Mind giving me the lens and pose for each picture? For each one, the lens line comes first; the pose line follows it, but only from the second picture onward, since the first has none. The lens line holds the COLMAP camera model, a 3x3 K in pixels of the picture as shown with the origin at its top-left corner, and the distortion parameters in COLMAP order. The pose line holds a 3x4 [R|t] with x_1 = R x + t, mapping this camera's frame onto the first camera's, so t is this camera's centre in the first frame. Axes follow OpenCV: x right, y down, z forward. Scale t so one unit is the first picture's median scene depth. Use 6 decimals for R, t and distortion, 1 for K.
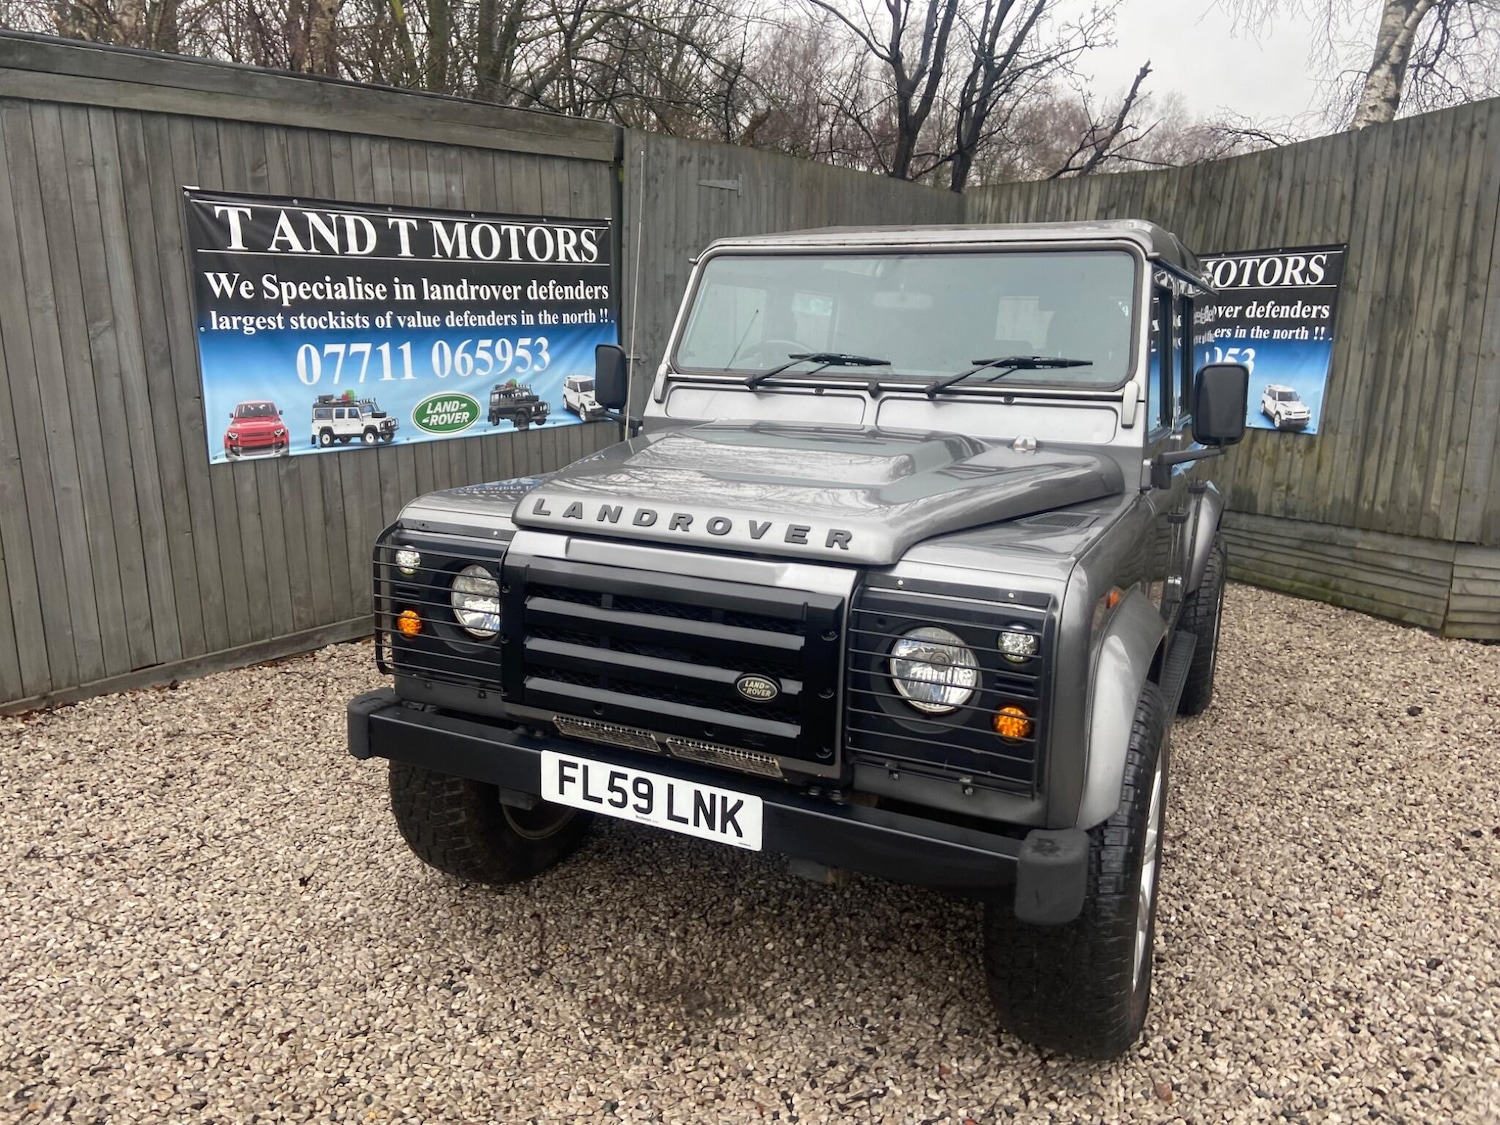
lens RADIAL K [[1143.9, 0, 738.9], [0, 1143.9, 538.6], [0, 0, 1]] dist [0.128008, -0.160384]
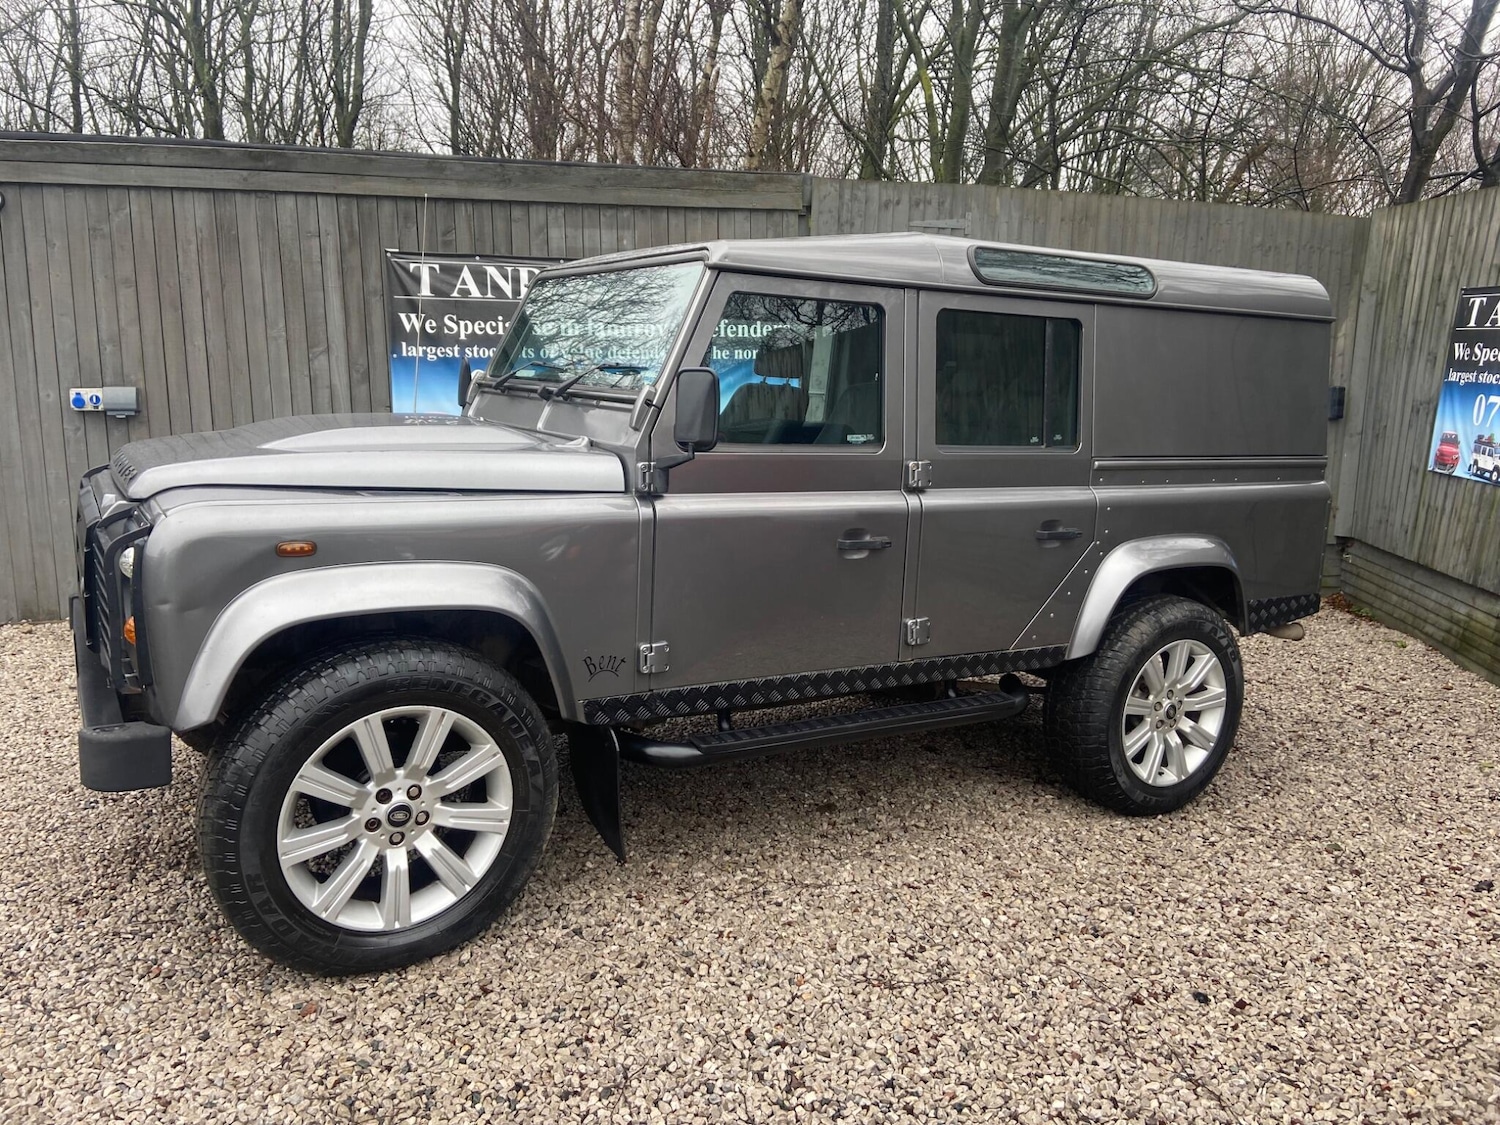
lens RADIAL K [[1144.3, 0, 728.0], [0, 1144.3, 539.7], [0, 0, 1]] dist [0.123553, -0.152826]
pose [[0.825296, 0.091867, -0.557178, 0.575015], [-0.122003, 0.992383, -0.017089, 0.004456], [0.551364, 0.082081, 0.830217, 0.127423]]
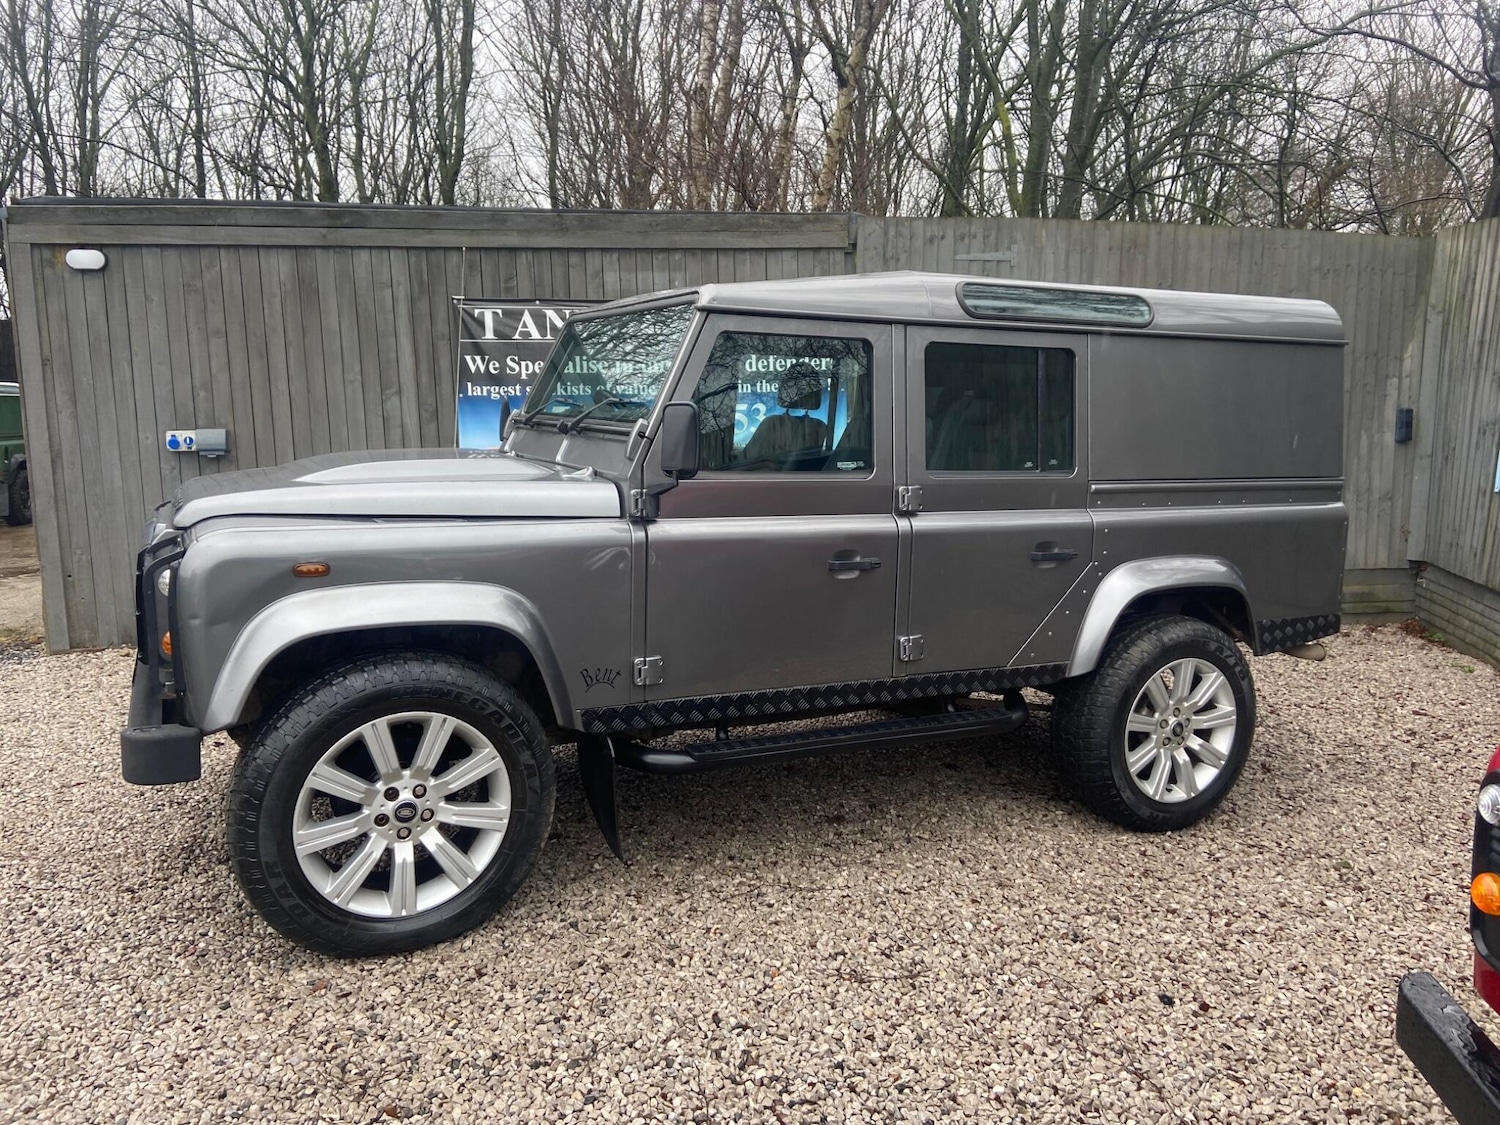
lens RADIAL K [[1143.9, 0, 738.9], [0, 1143.9, 538.6], [0, 0, 1]] dist [0.128008, -0.160384]
pose [[0.777515, 0.069038, -0.625063, 0.653046], [-0.116905, 0.992498, -0.035797, 0.003465], [0.617902, 0.100905, 0.779753, 0.129541]]
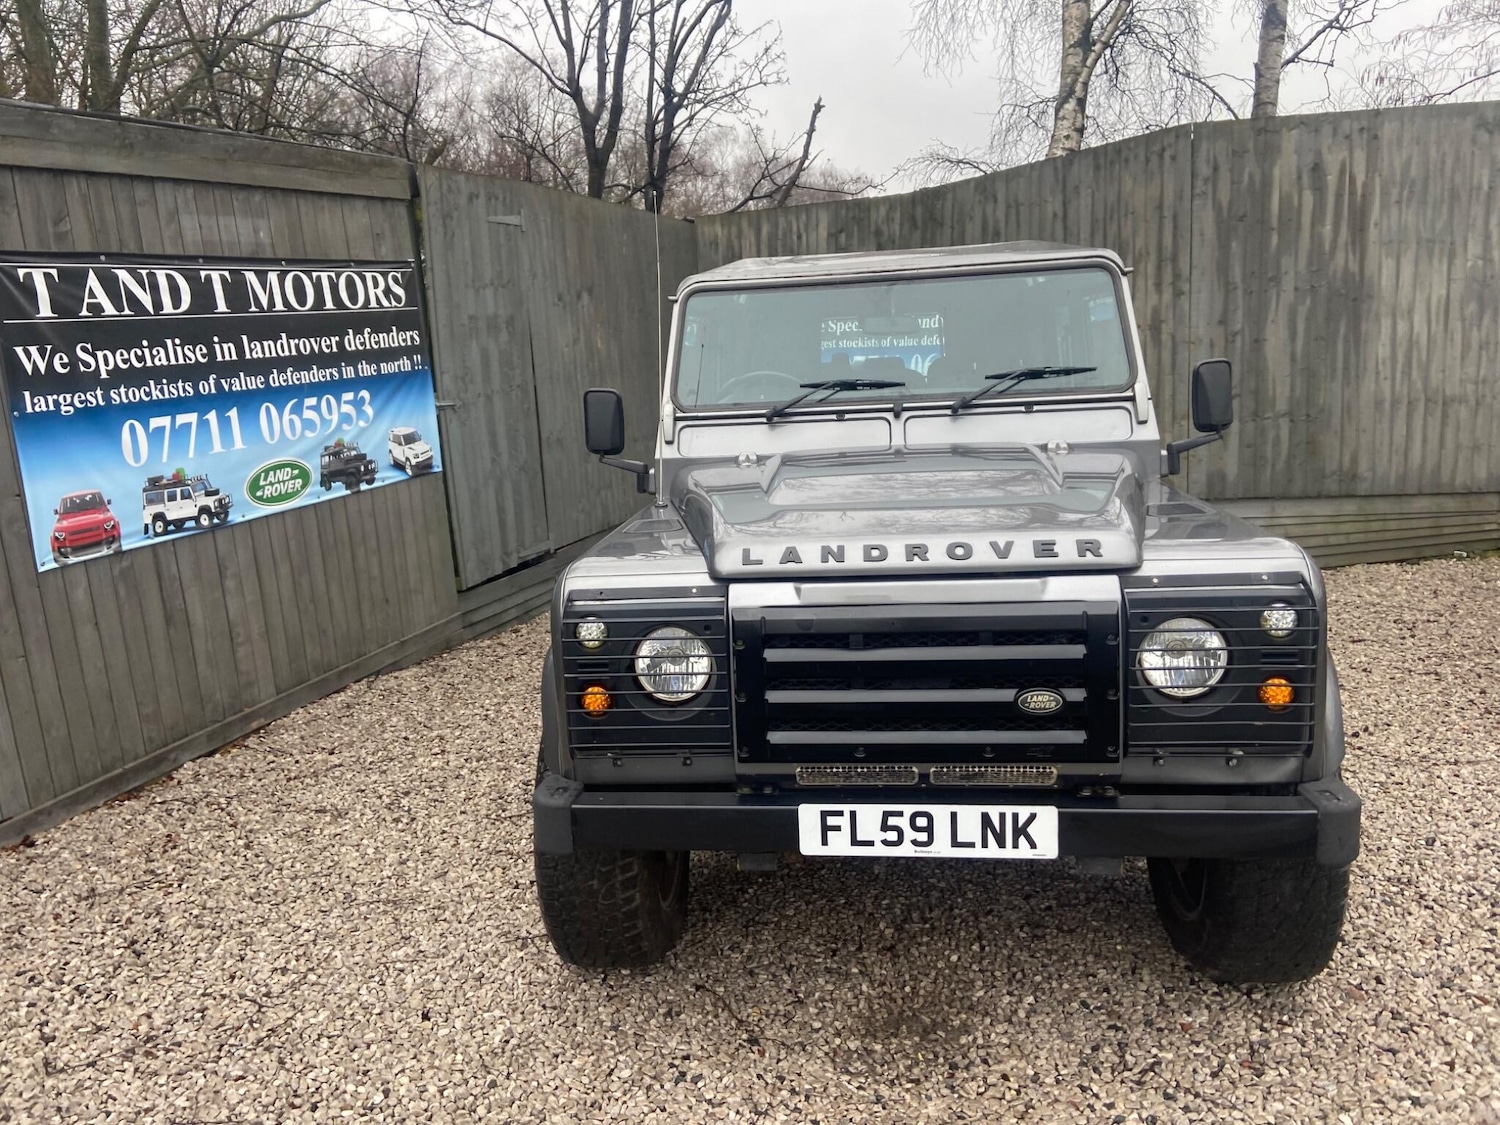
lens RADIAL K [[1142.0, 0, 747.1], [0, 1142.0, 536.1], [0, 0, 1]] dist [0.124963, -0.162745]
pose [[0.940195, -0.122261, 0.317941, -0.230951], [0.129857, 0.991529, -0.002720, -0.020488], [-0.314915, 0.043844, 0.948107, 0.040185]]
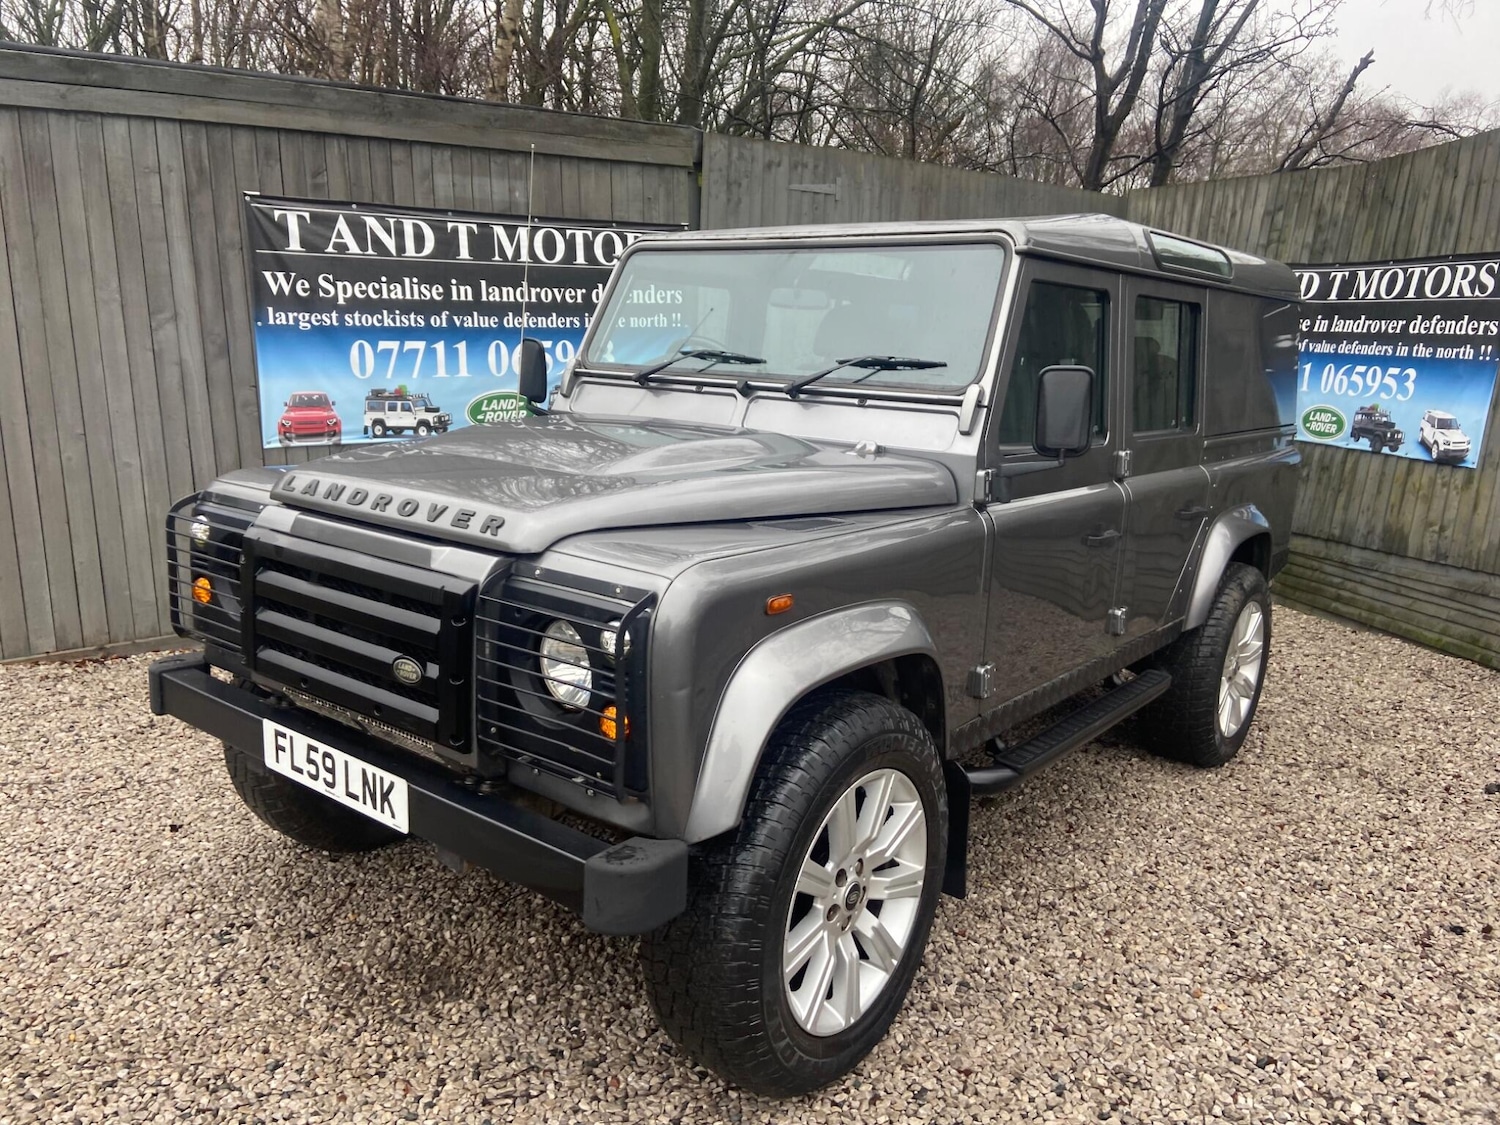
lens RADIAL K [[1147.7, 0, 738.6], [0, 1147.7, 558.7], [0, 0, 1]] dist [0.119778, -0.150917]
pose [[0.973488, 0.059188, -0.220948, 0.217505], [-0.058708, 0.998237, 0.008745, 0.003467], [0.221077, 0.004458, 0.975246, 0.036006]]
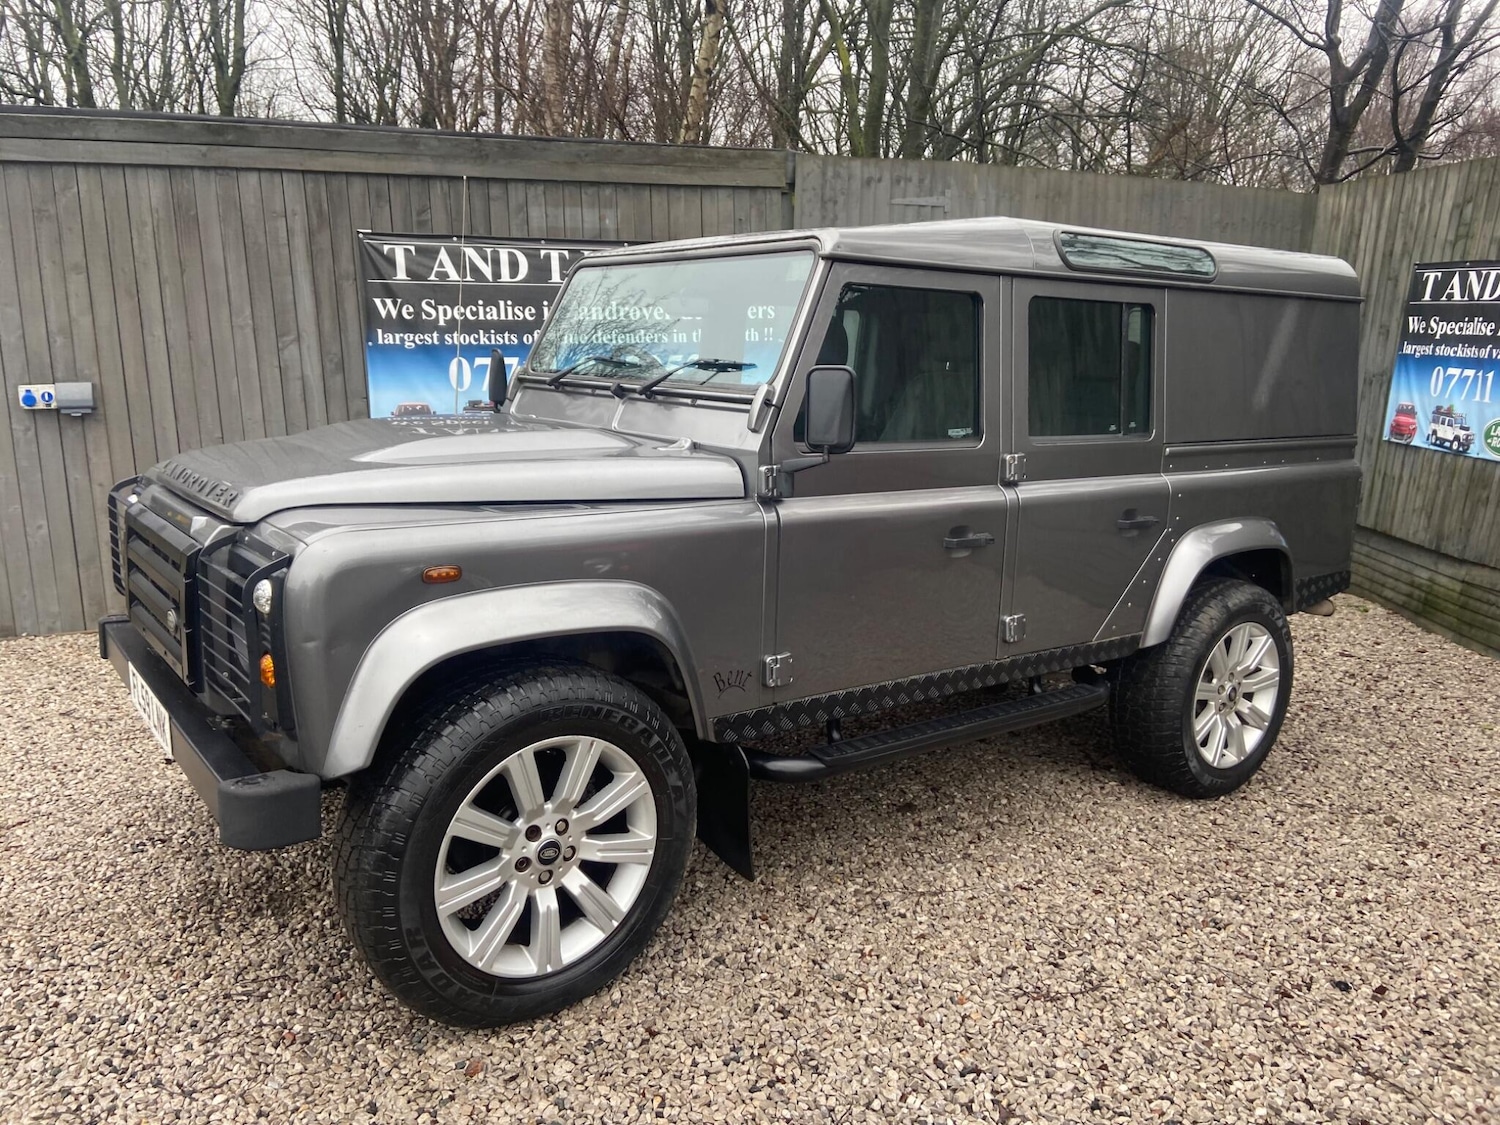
lens RADIAL K [[1143.5, 0, 727.9], [0, 1143.5, 547.2], [0, 0, 1]] dist [0.125995, -0.158526]
pose [[0.877917, 0.082308, -0.471685, 0.457293], [-0.092420, 0.995719, 0.001734, 0.000567], [0.469808, 0.042071, 0.881765, 0.089532]]
